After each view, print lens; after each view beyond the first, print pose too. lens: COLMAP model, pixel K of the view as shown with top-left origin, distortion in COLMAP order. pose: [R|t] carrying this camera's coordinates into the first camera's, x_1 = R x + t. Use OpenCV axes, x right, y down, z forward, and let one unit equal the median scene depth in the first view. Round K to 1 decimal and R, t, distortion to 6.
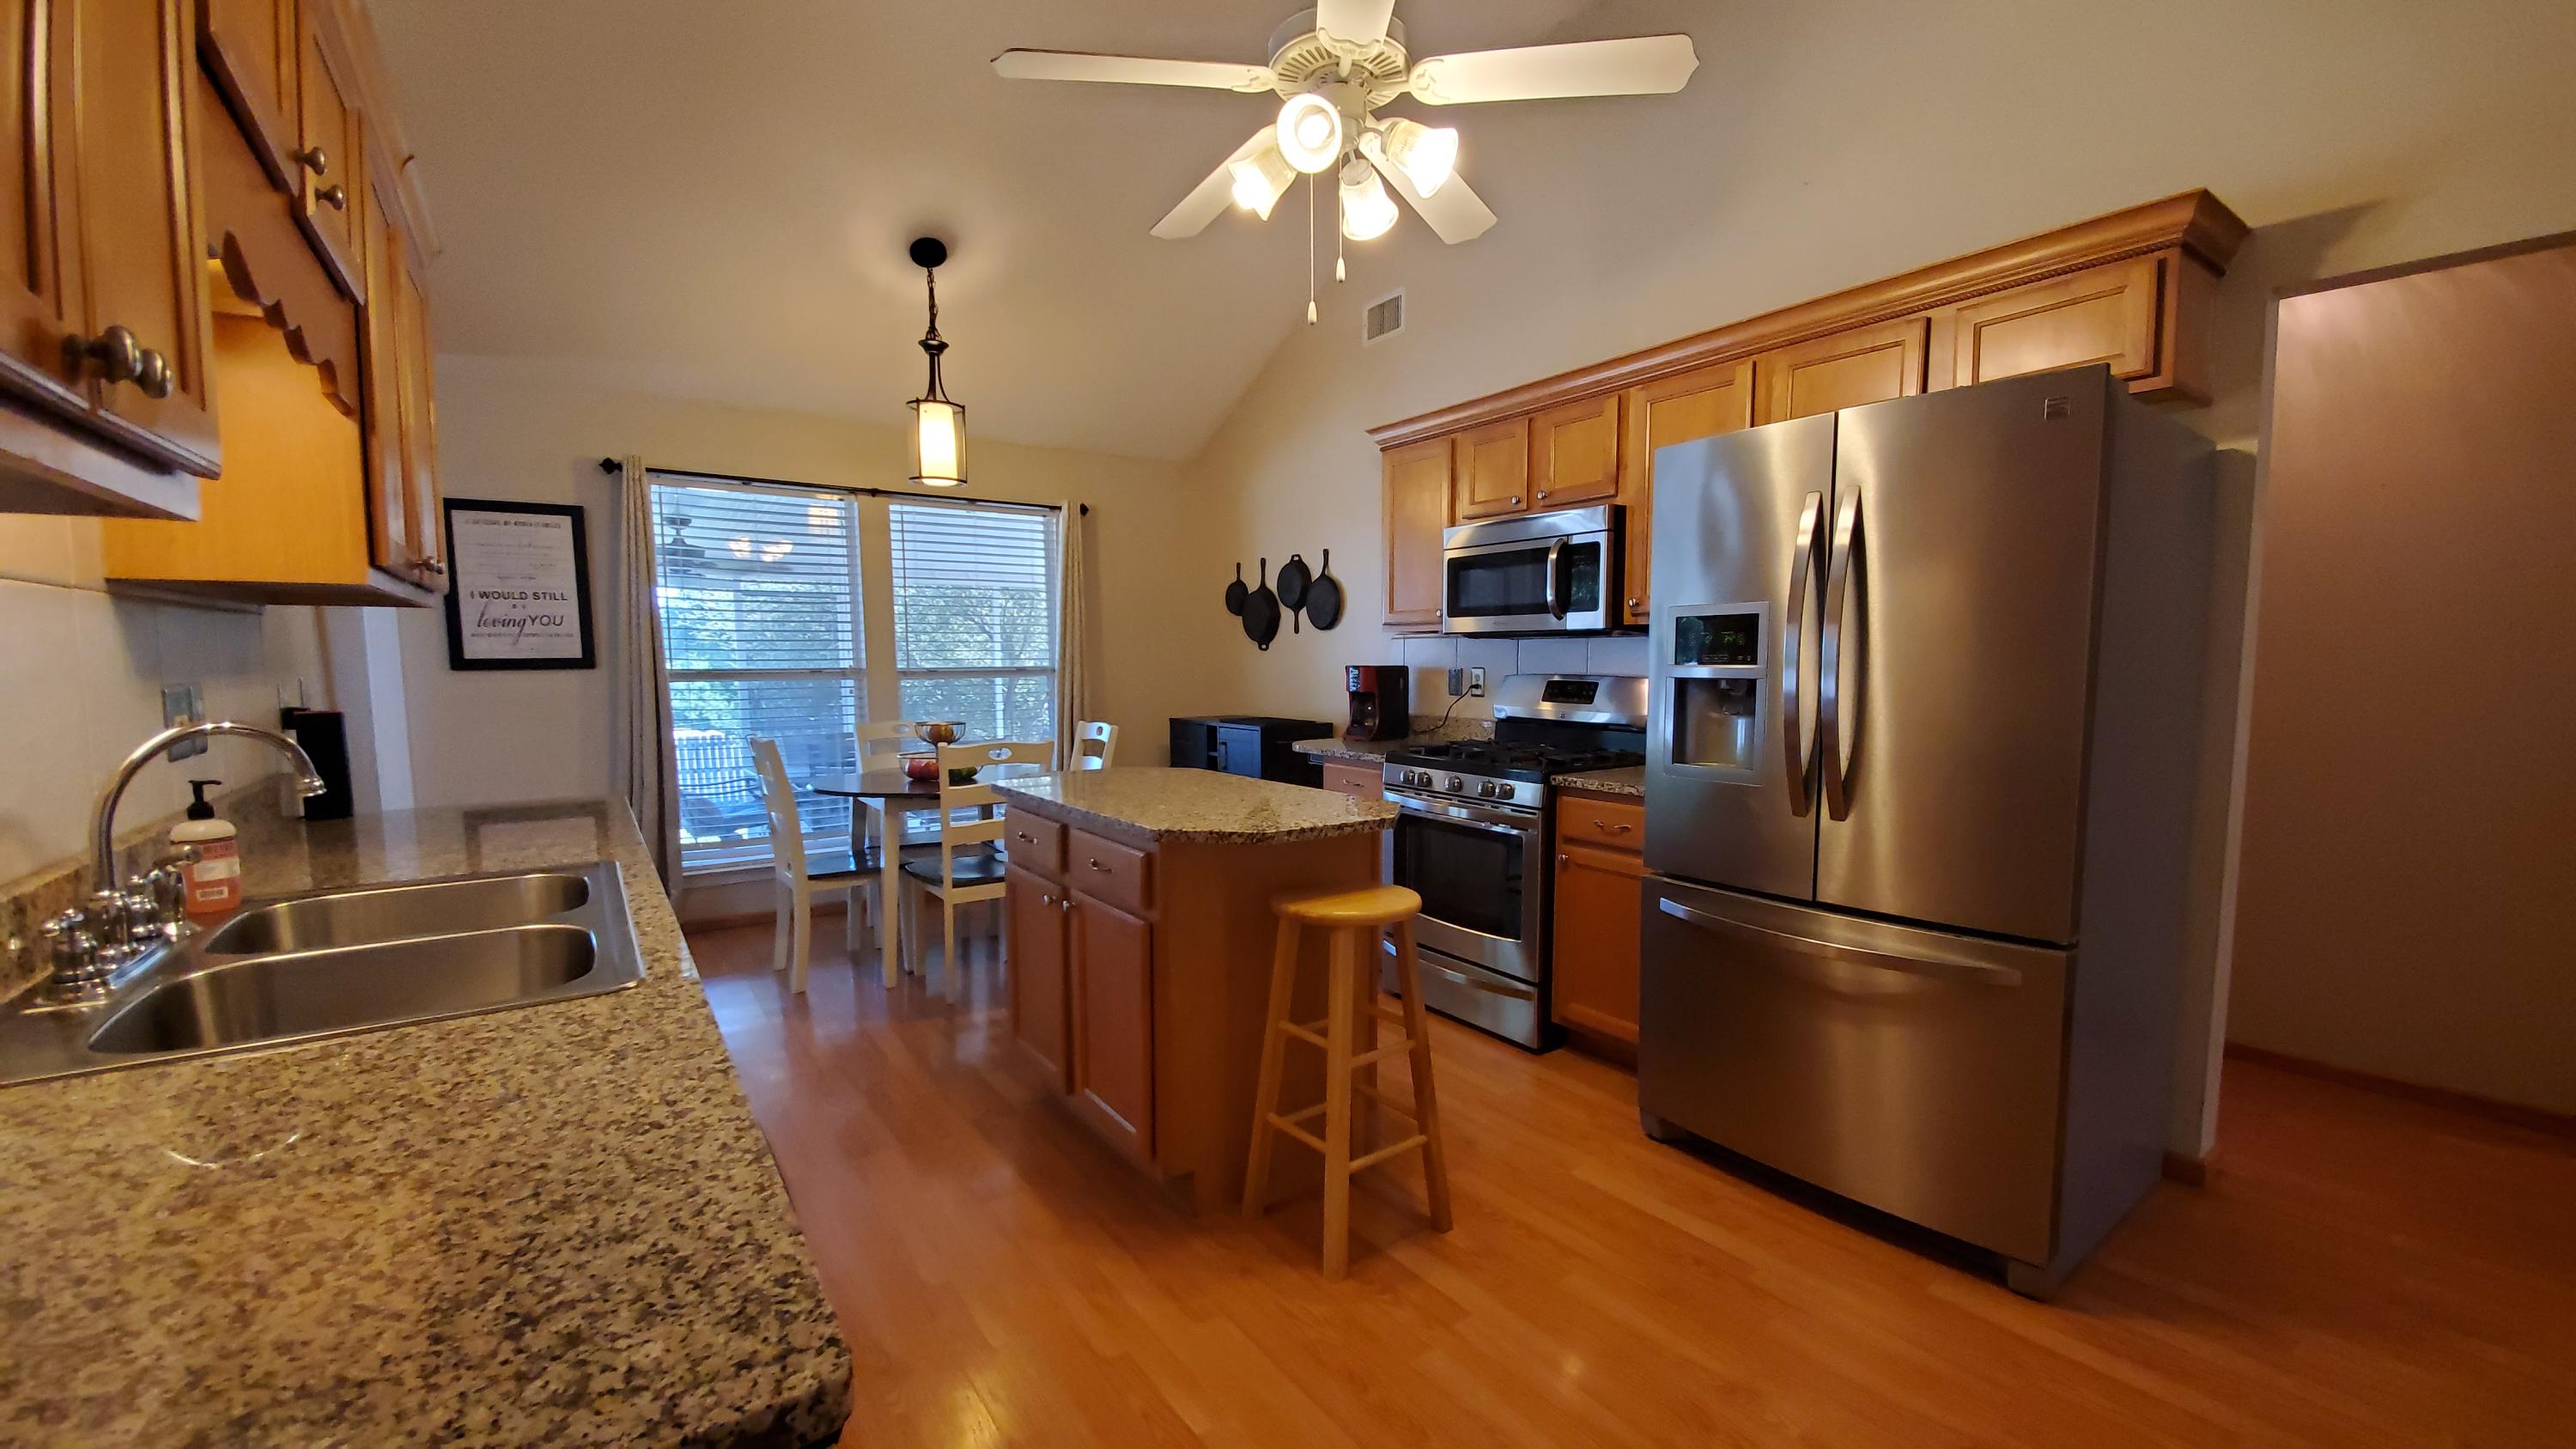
lens RADIAL K [[1017.7, 0, 1309.4], [0, 1017.7, 754.6], [0, 0, 1]] dist [0.013735, -0.015950]
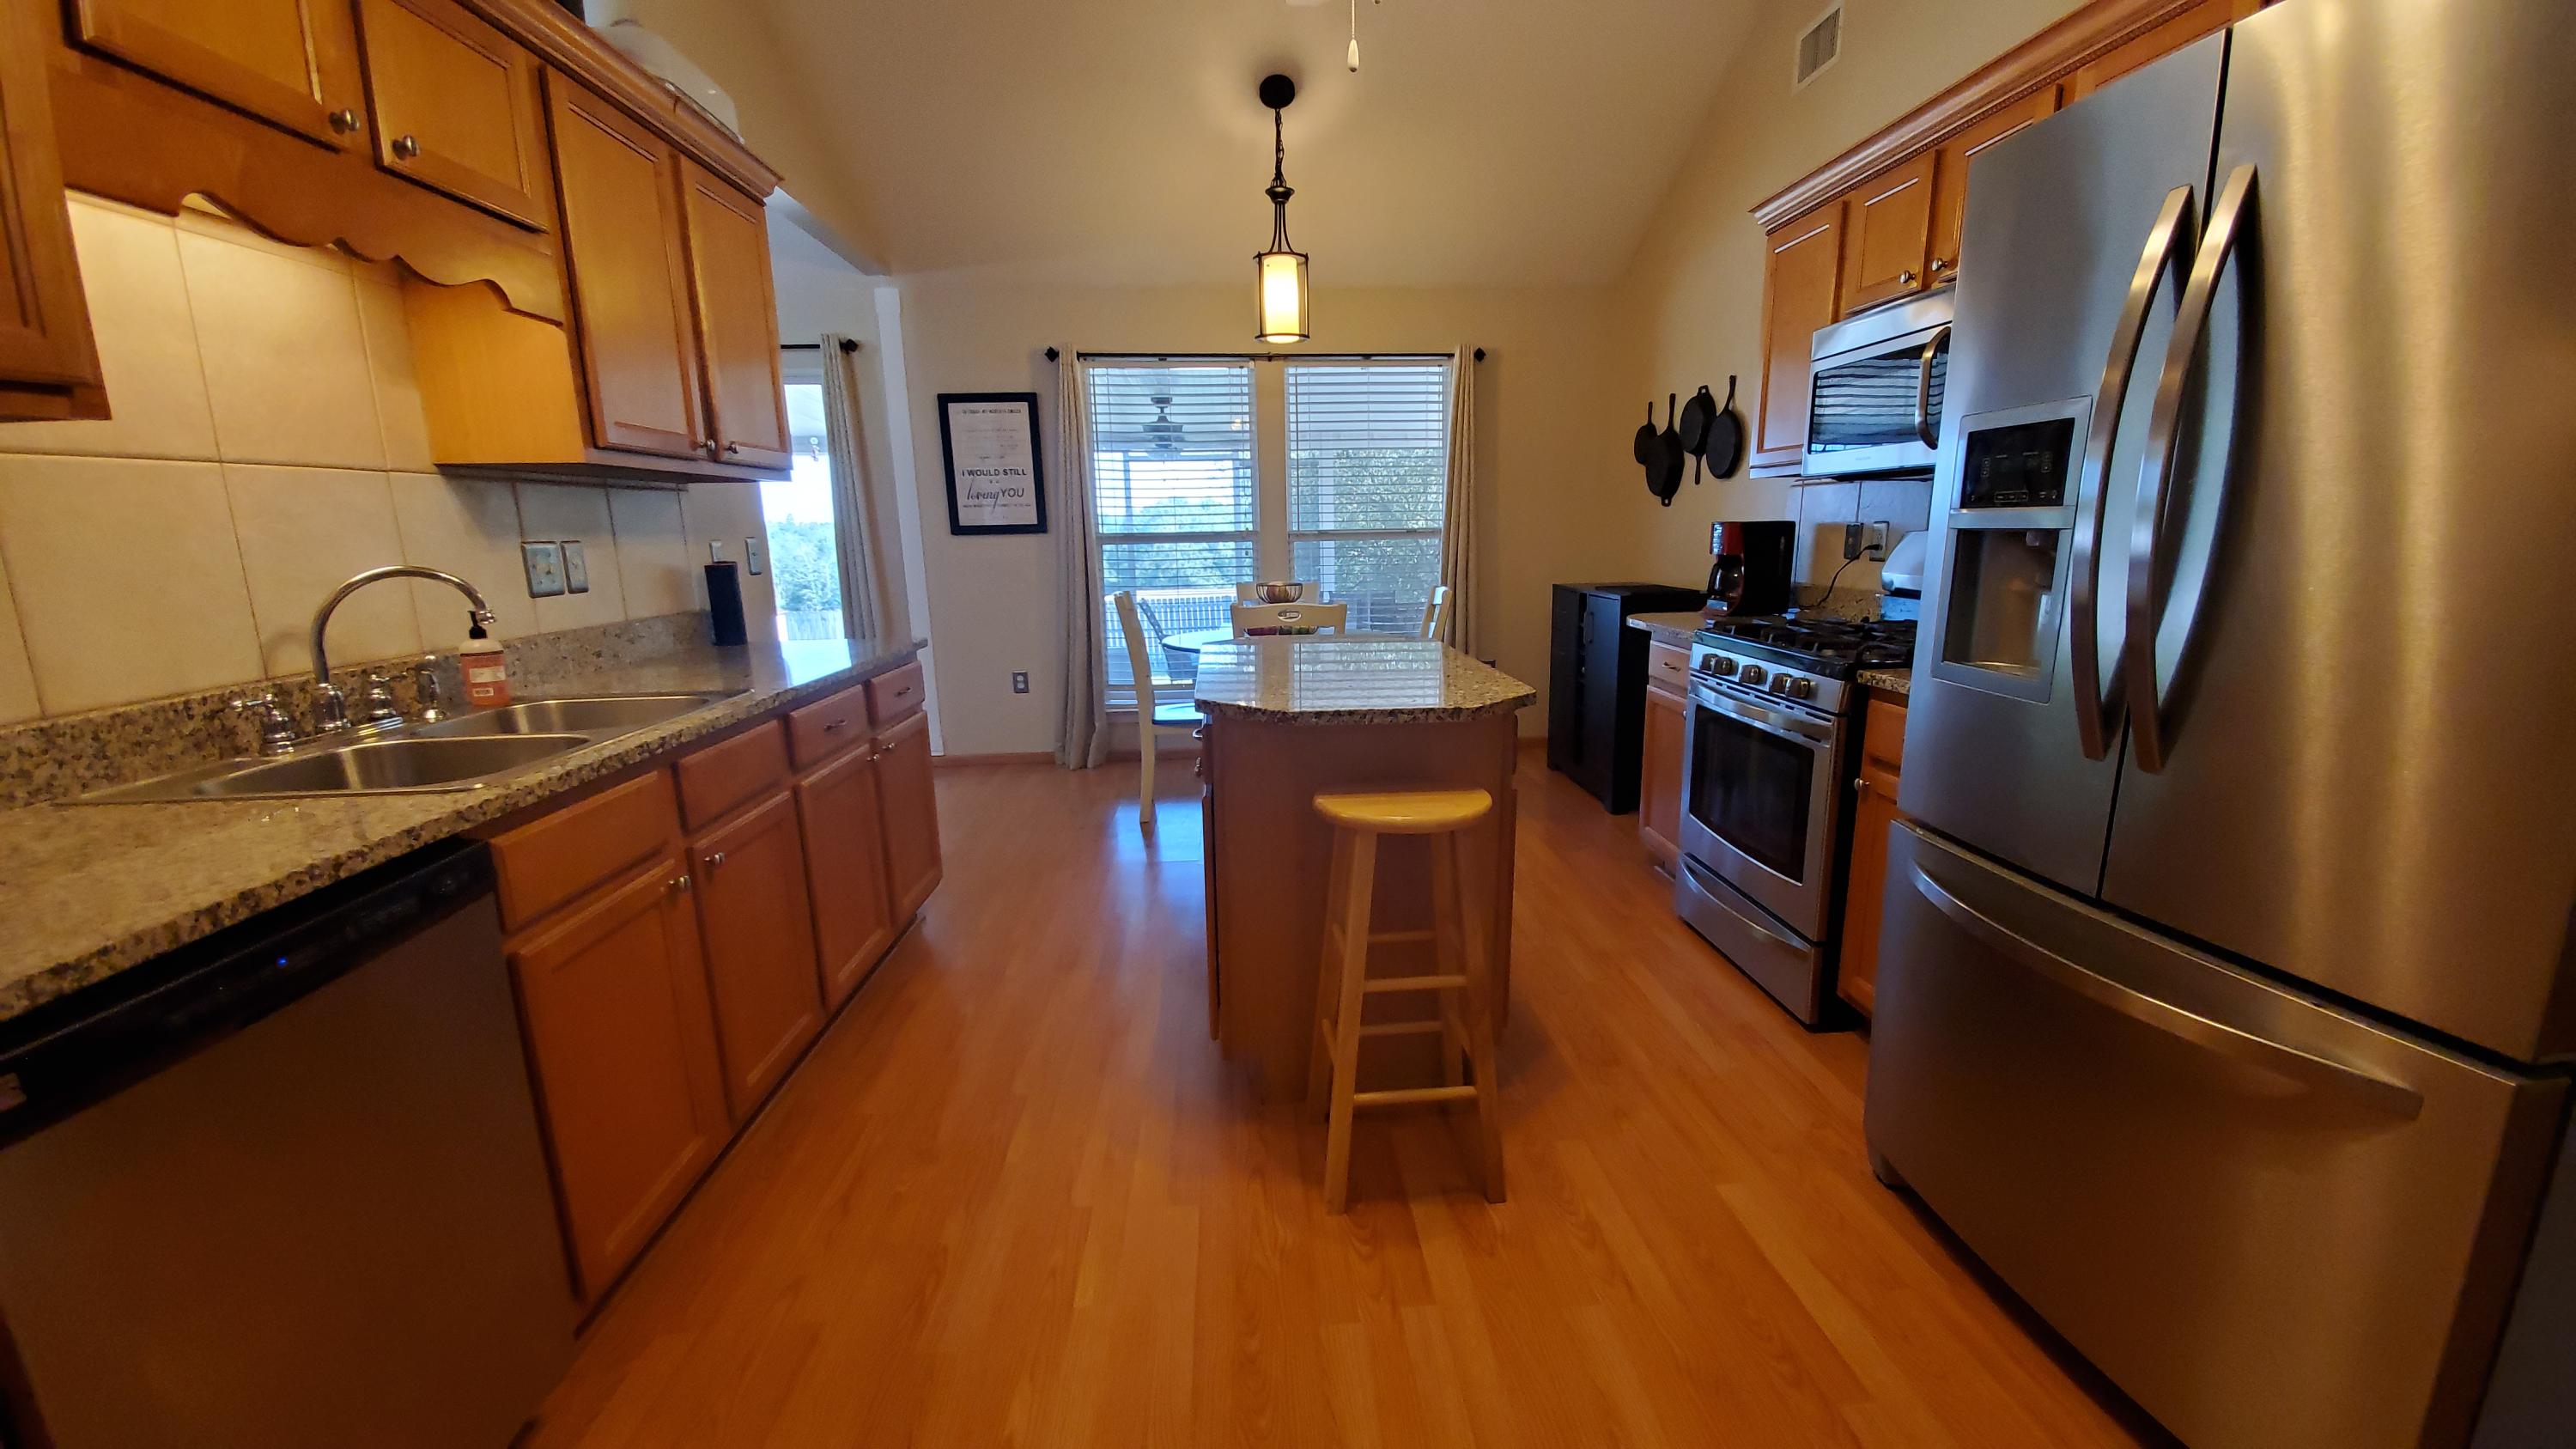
lens RADIAL K [[1017.7, 0, 1309.4], [0, 1017.7, 754.6], [0, 0, 1]] dist [0.013735, -0.015950]
pose [[0.850500, 0.103945, -0.515603, 0.215472], [-0.036068, 0.989496, 0.139987, -0.005869], [0.524738, -0.100462, 0.845315, 0.132181]]
